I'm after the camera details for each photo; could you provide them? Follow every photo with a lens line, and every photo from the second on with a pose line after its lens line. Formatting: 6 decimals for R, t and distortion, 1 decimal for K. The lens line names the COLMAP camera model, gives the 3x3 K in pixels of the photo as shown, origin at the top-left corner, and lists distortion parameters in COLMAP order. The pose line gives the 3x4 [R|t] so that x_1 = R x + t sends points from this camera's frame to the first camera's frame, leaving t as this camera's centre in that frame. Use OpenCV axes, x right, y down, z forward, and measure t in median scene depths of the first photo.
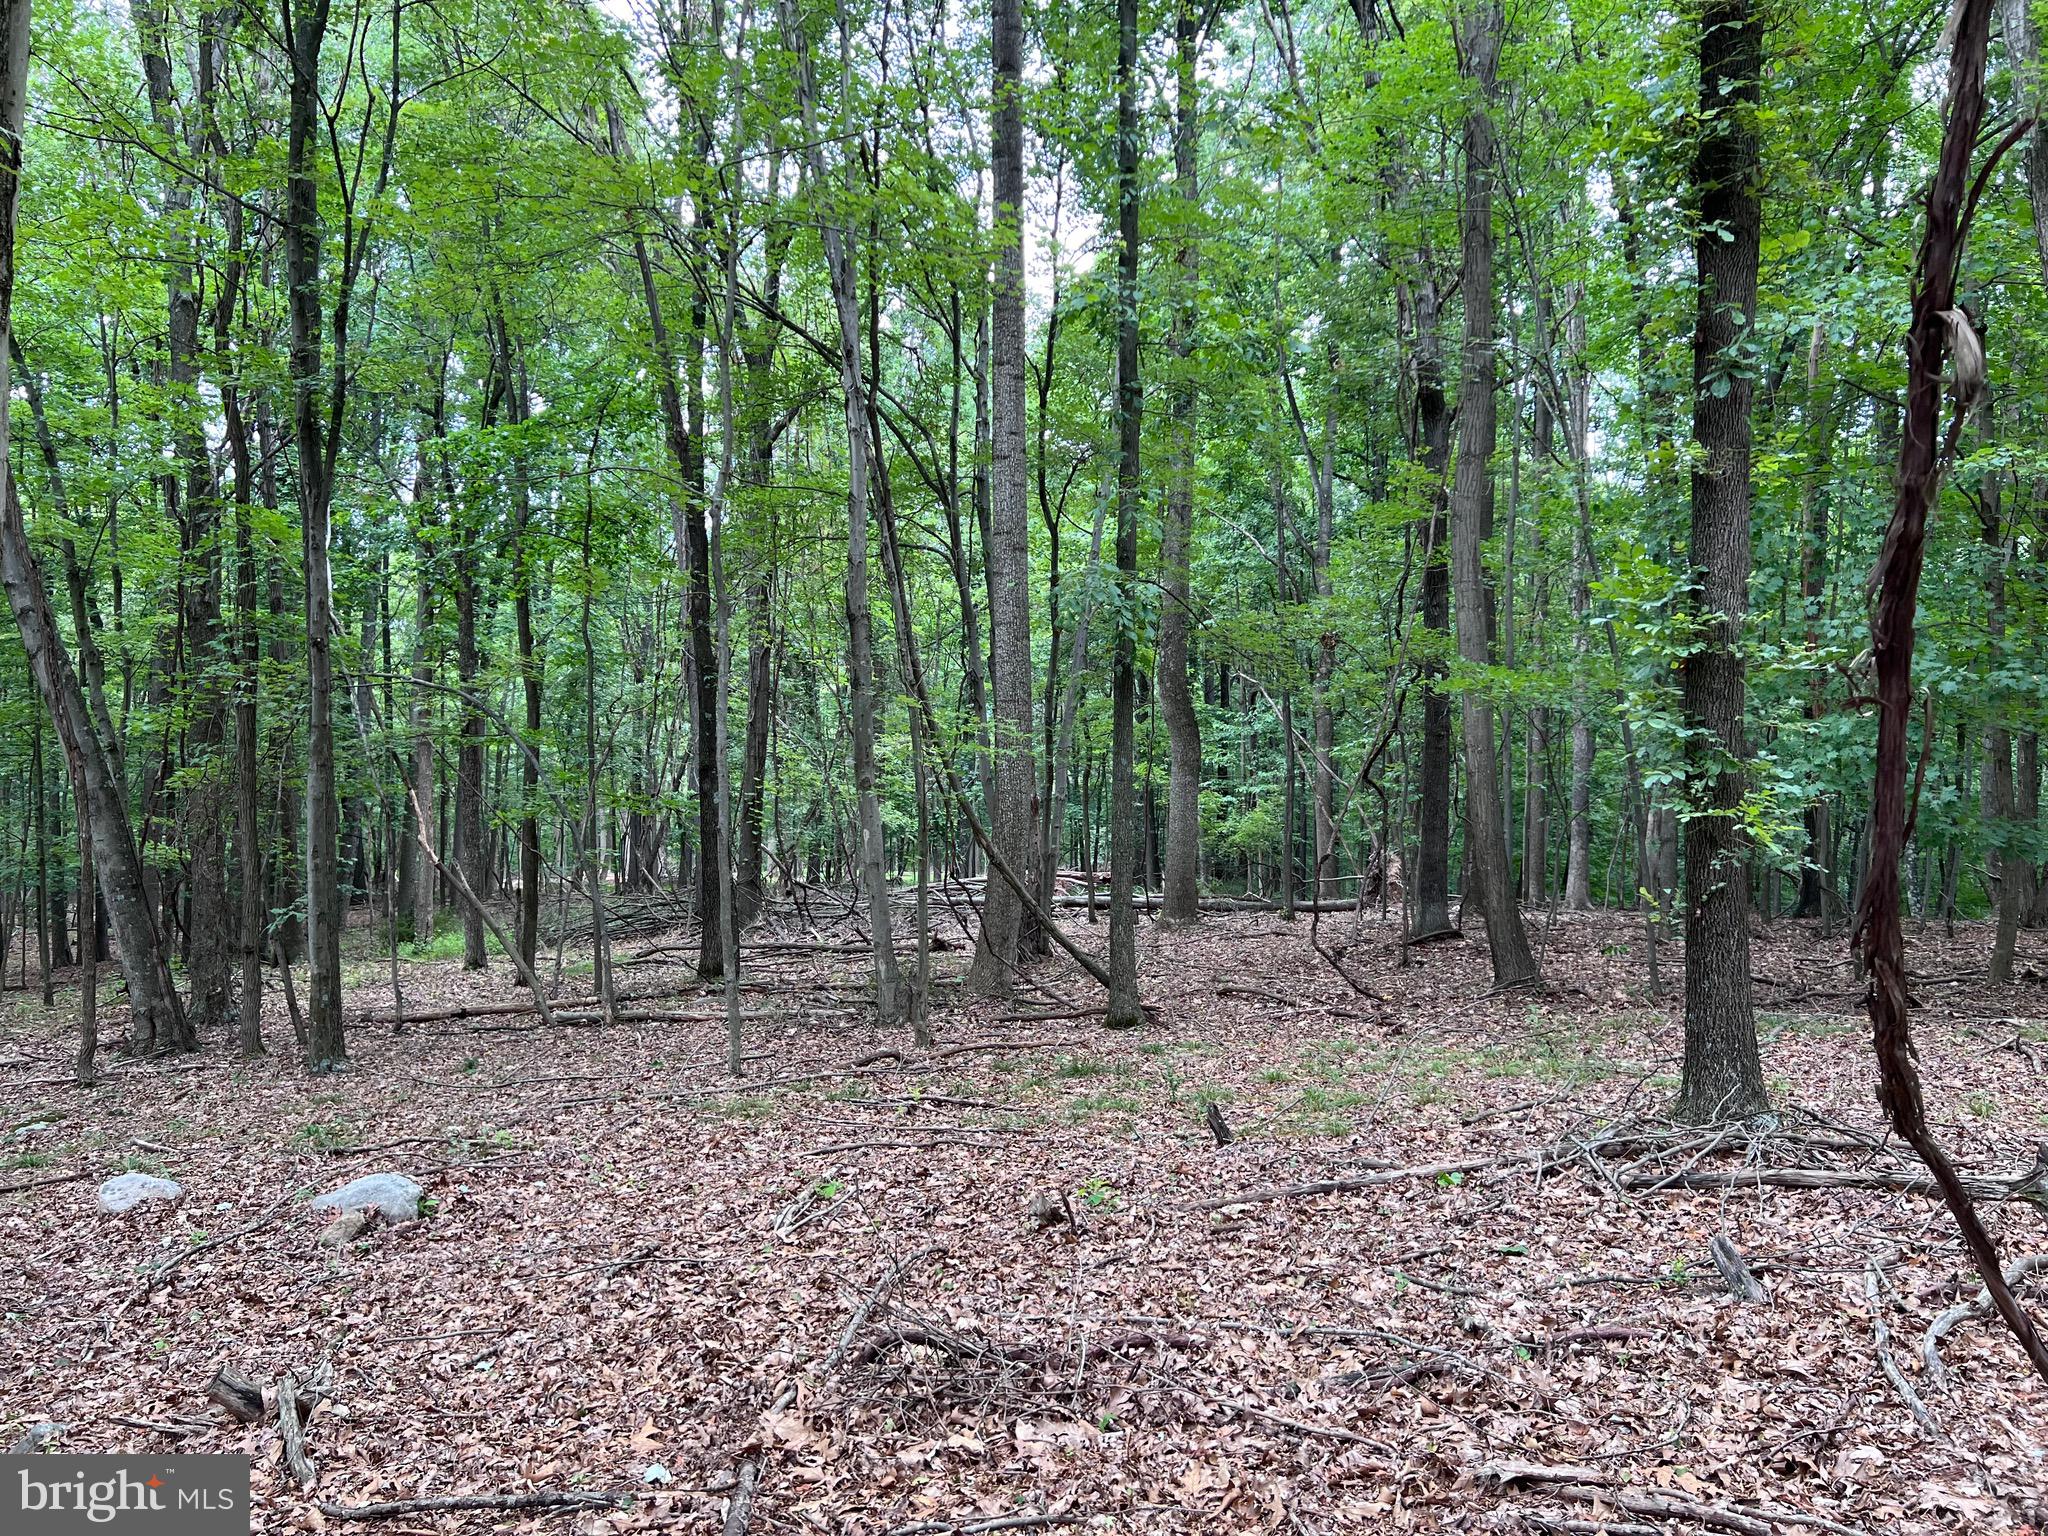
lens RADIAL K [[1577.3, 0, 1026.2], [0, 1577.3, 780.6], [0, 0, 1]] dist [0.064406, -0.062441]
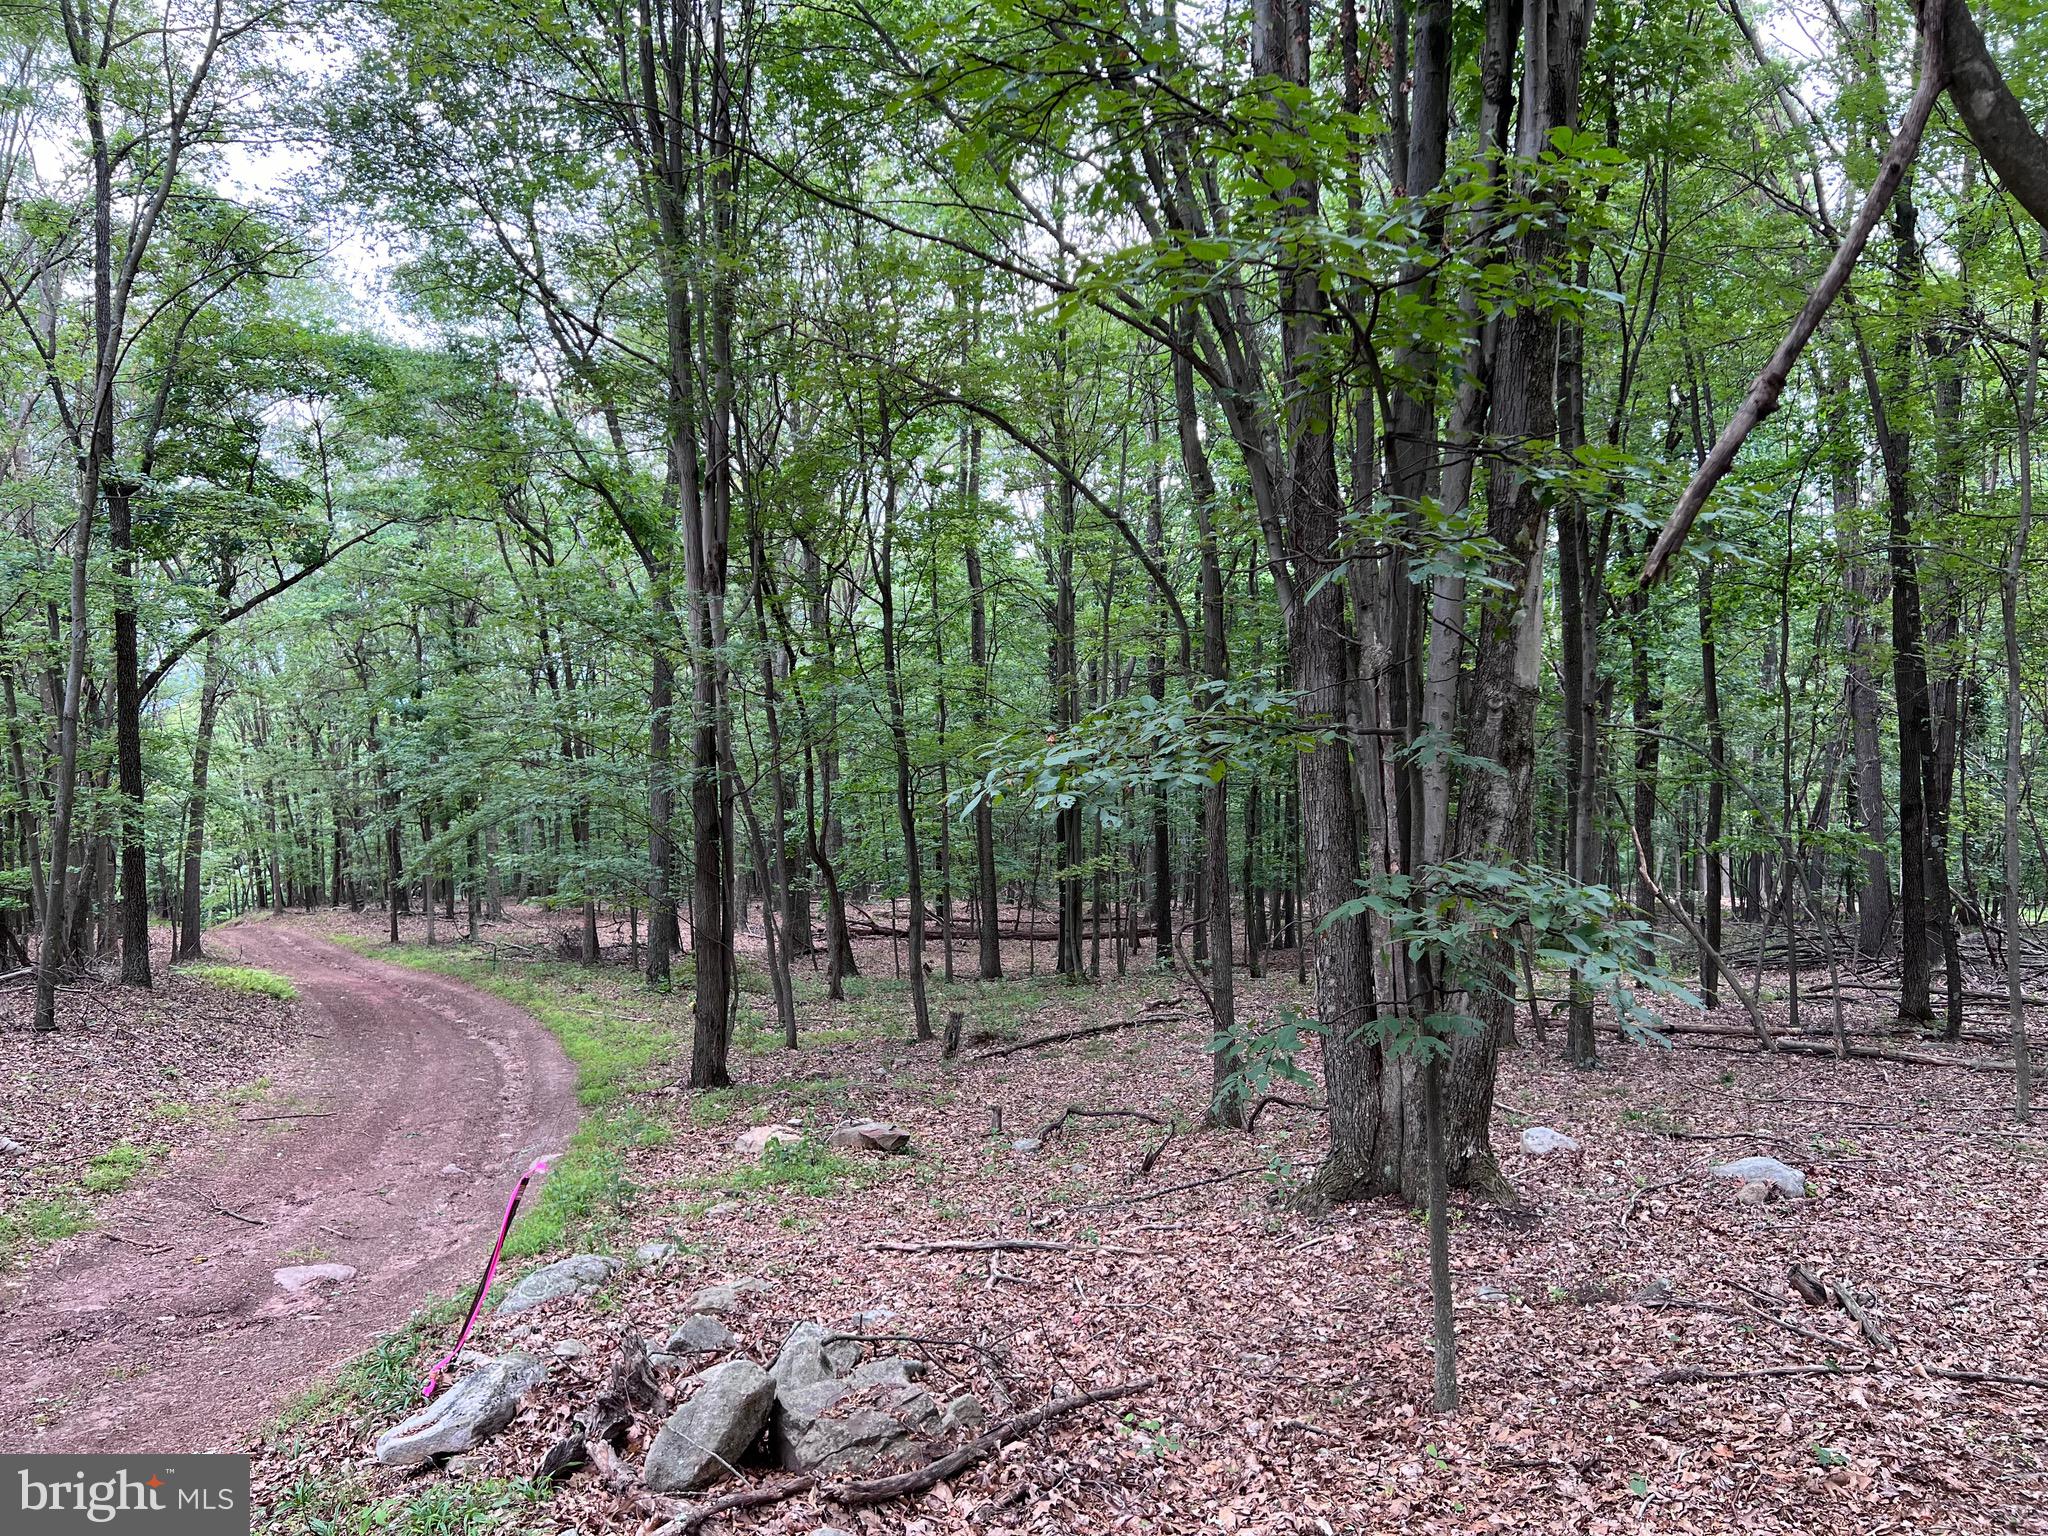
lens RADIAL K [[1577.3, 0, 1026.2], [0, 1577.3, 780.6], [0, 0, 1]] dist [0.064406, -0.062441]
pose [[0.795883, 0.012892, -0.605313, -0.111114], [-0.017121, 0.999853, -0.001216, -0.045066], [0.605208, 0.011332, 0.795987, -0.396556]]
